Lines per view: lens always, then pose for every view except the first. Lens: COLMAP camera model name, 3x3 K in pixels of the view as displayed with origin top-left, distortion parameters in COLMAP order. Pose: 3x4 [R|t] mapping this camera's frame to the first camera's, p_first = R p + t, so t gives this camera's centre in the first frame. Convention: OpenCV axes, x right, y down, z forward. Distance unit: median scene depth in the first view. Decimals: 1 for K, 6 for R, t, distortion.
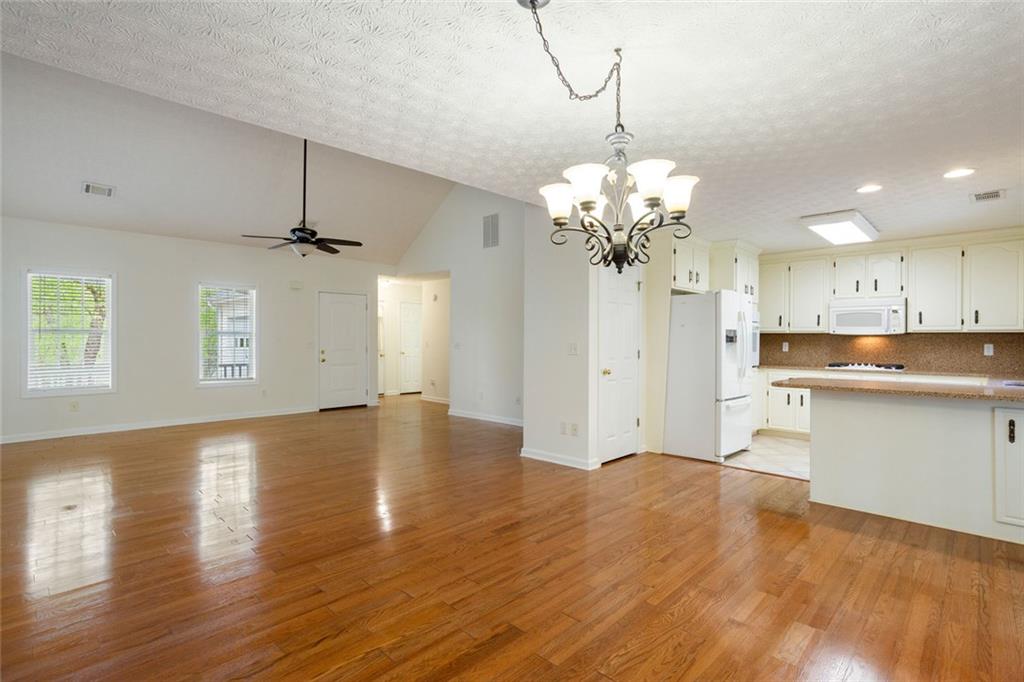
lens RADIAL K [[497.2, 0, 509.0], [0, 497.2, 339.5], [0, 0, 1]] dist [-0.009417, 0.001489]
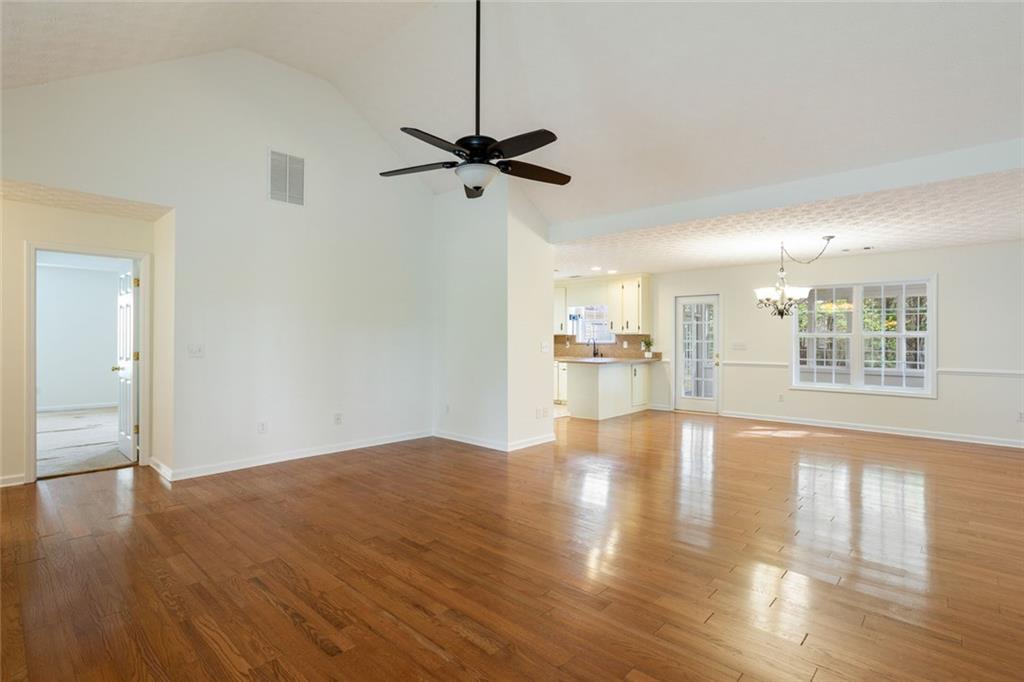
lens RADIAL K [[497.2, 0, 509.0], [0, 497.2, 339.5], [0, 0, 1]] dist [-0.009417, 0.001489]
pose [[-0.007586, -0.005604, 0.999956, -0.972027], [-0.003859, 0.999977, 0.005575, -0.007819], [-0.999964, -0.003817, -0.007608, 0.954479]]
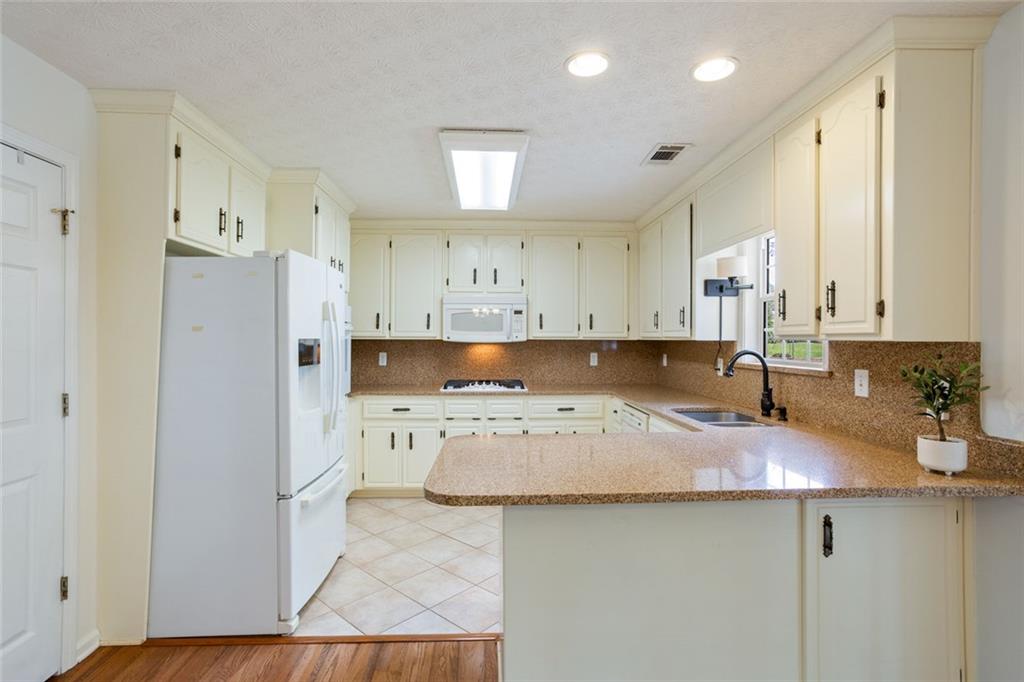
lens RADIAL K [[497.2, 0, 509.0], [0, 497.2, 339.5], [0, 0, 1]] dist [-0.009417, 0.001489]
pose [[0.681233, -0.006996, 0.732033, 0.209430], [0.001373, 0.999965, 0.008279, -0.021277], [-0.732065, -0.004635, 0.681219, 0.489198]]
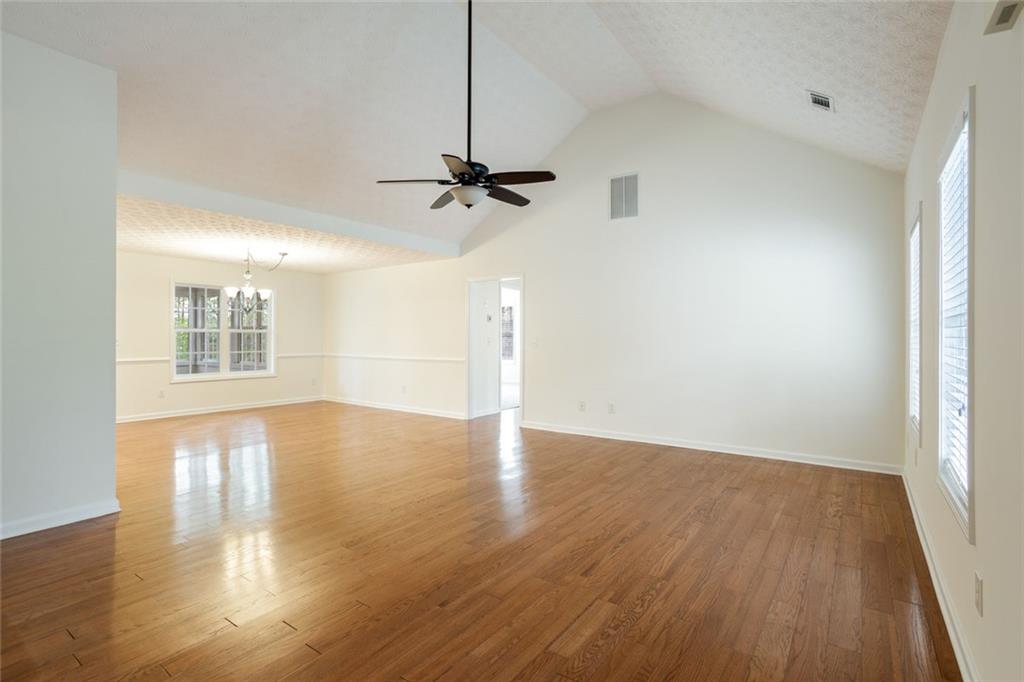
lens RADIAL K [[497.2, 0, 509.0], [0, 497.2, 339.5], [0, 0, 1]] dist [-0.009417, 0.001489]
pose [[-0.990792, -0.003304, -0.135350, -0.377313], [-0.004347, 0.999963, 0.007412, -0.003140], [0.135320, 0.007932, -0.990770, 1.634645]]
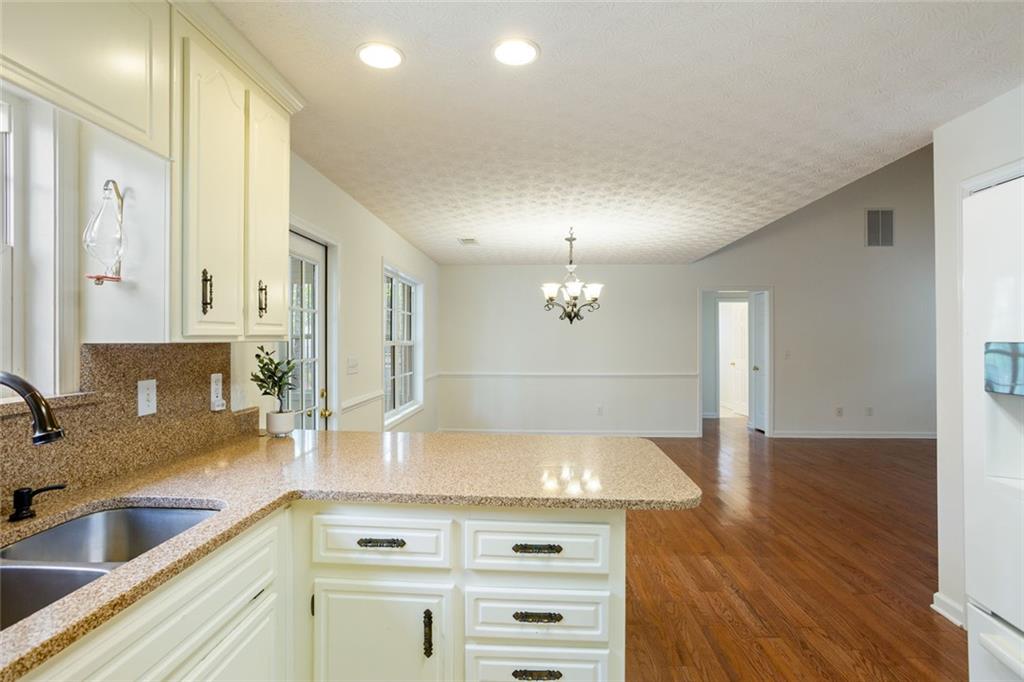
lens RADIAL K [[497.2, 0, 509.0], [0, 497.2, 339.5], [0, 0, 1]] dist [-0.009417, 0.001489]
pose [[-0.749955, -0.004064, -0.661476, 0.723701], [-0.002230, 0.999991, -0.003616, -0.018321], [0.661485, -0.001237, -0.749958, 0.931351]]
